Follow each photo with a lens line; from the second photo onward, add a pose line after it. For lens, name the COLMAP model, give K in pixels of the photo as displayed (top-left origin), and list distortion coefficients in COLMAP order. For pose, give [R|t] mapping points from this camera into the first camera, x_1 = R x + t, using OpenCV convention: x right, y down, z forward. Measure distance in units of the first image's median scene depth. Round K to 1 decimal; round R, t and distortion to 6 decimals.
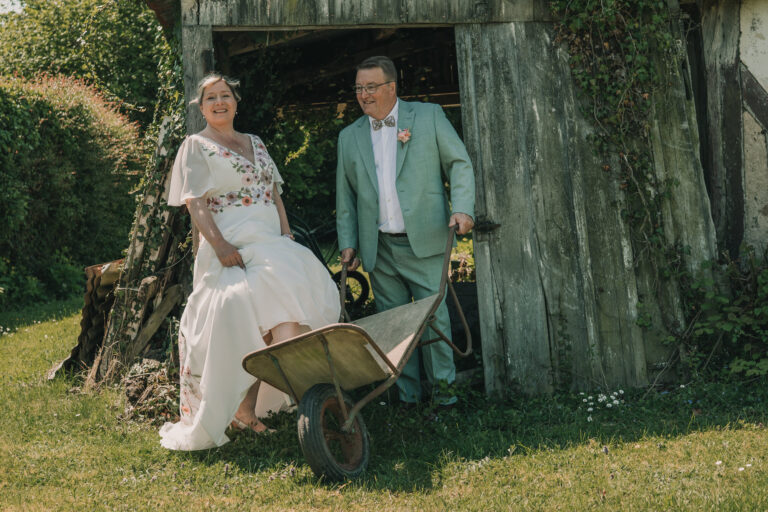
lens RADIAL K [[1121.2, 0, 384.0], [0, 1121.2, 256.0], [0, 0, 1]] dist [-0.181616, 0.115798]
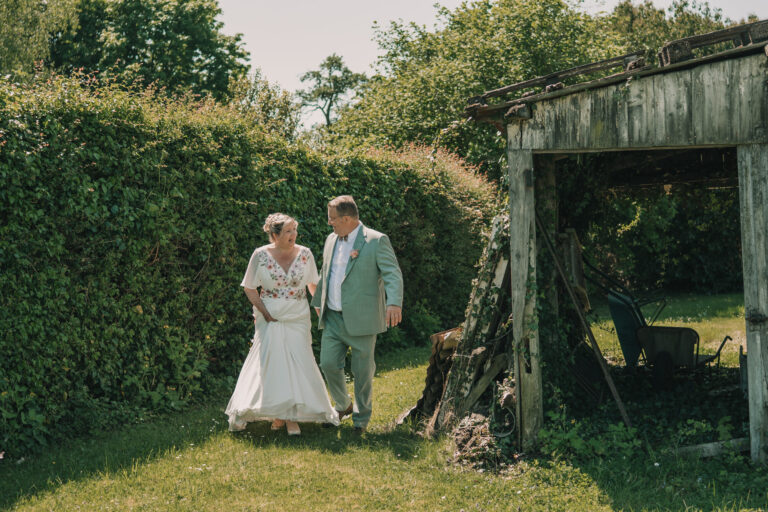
lens RADIAL K [[1121.2, 0, 384.0], [0, 1121.2, 256.0], [0, 0, 1]] dist [-0.181616, 0.115798]
pose [[0.946461, 0.024164, -0.321911, 0.084423], [-0.033964, 0.999114, -0.024863, -0.047254], [0.321025, 0.034466, 0.946443, -0.210636]]
